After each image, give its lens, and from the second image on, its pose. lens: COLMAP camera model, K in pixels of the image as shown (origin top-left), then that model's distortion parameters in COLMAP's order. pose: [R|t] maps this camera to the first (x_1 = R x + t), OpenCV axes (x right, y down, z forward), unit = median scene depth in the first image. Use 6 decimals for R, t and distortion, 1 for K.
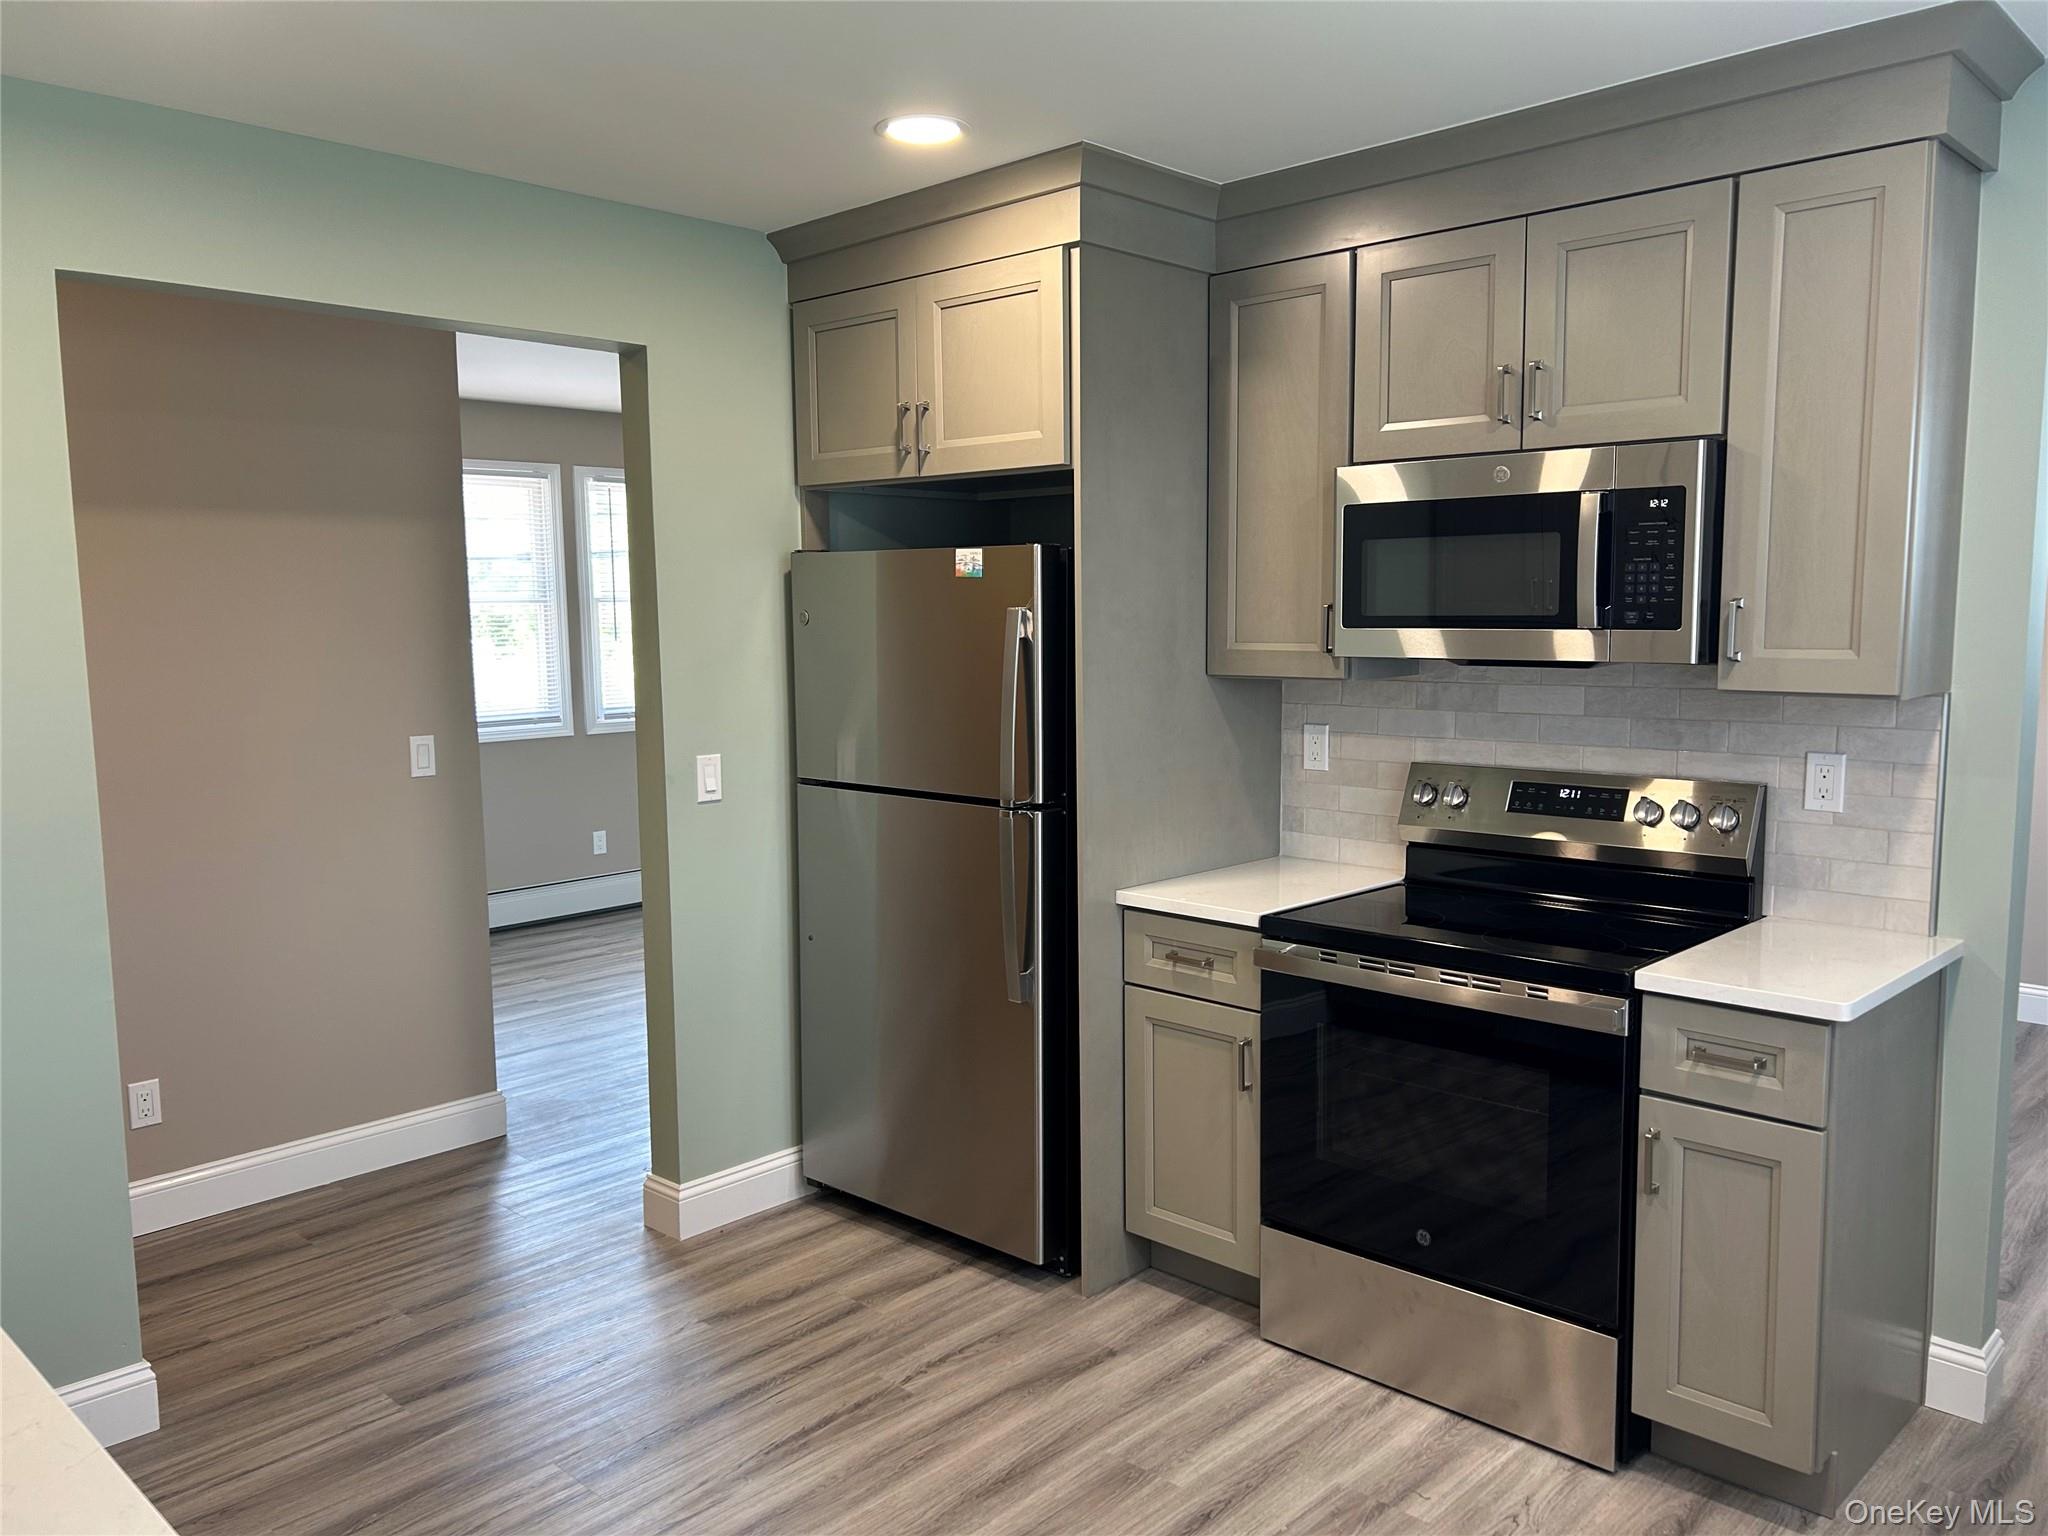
lens RADIAL K [[1526.0, 0, 1024.0], [0, 1526.0, 768.0], [0, 0, 1]] dist [0.053280, -0.066452]
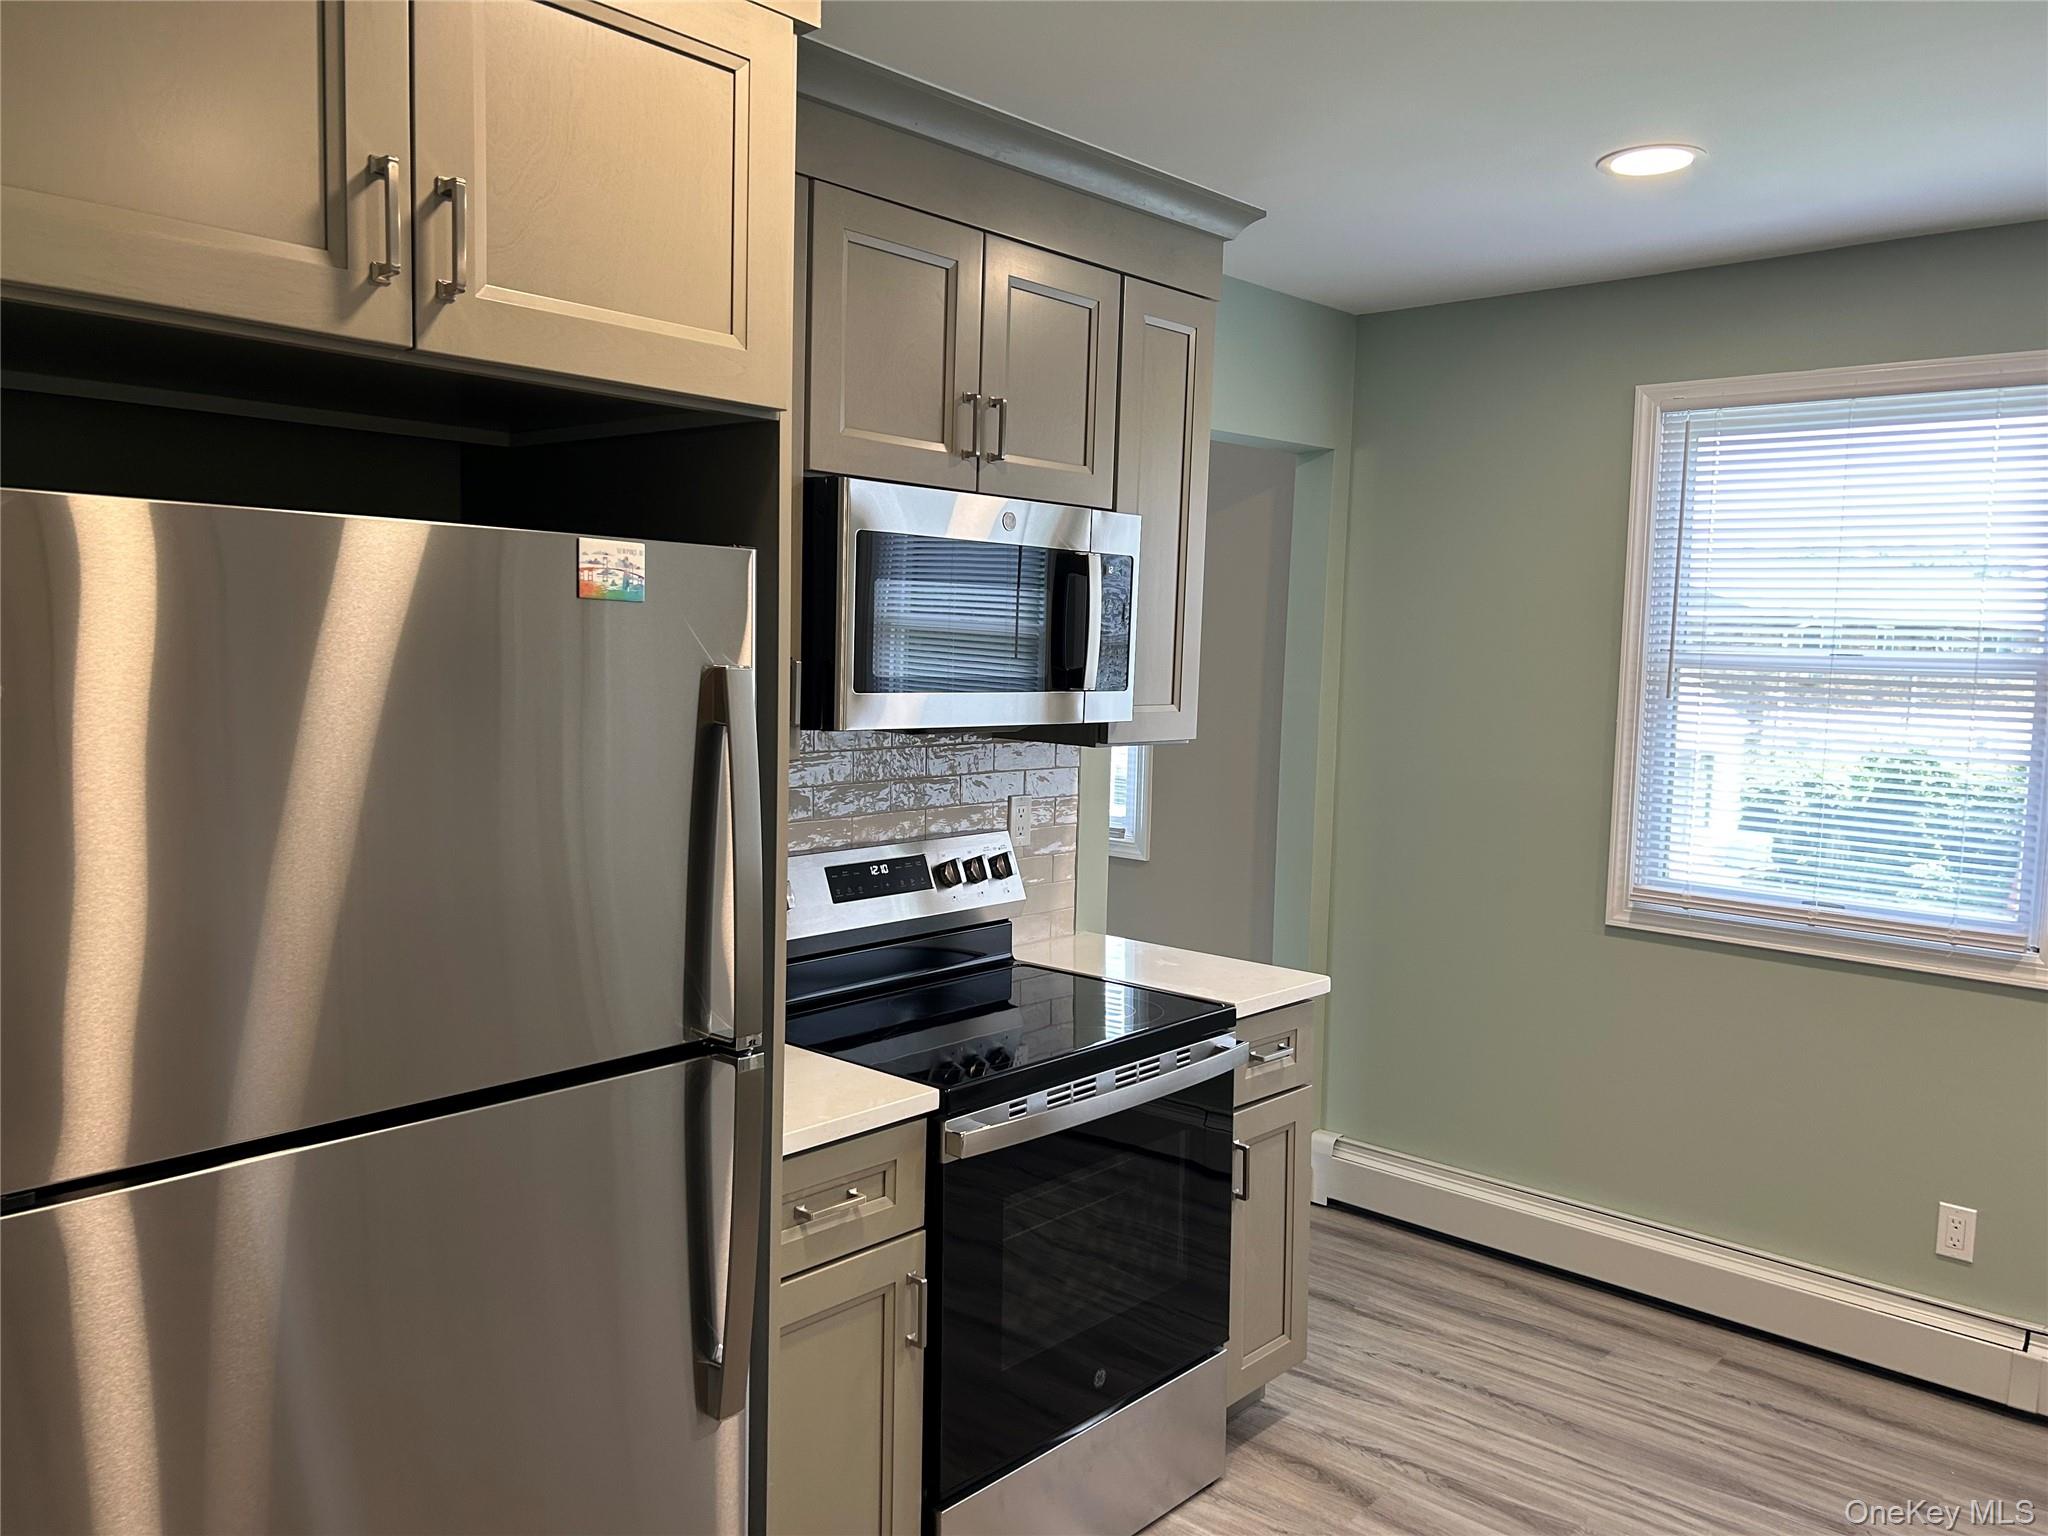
lens RADIAL K [[1526.0, 0, 1024.0], [0, 1526.0, 768.0], [0, 0, 1]] dist [0.053280, -0.066452]
pose [[-0.018829, -0.073393, 0.997125, -0.517101], [0.085516, 0.993529, 0.074743, -0.098862], [-0.996159, 0.086677, -0.012431, 0.890848]]
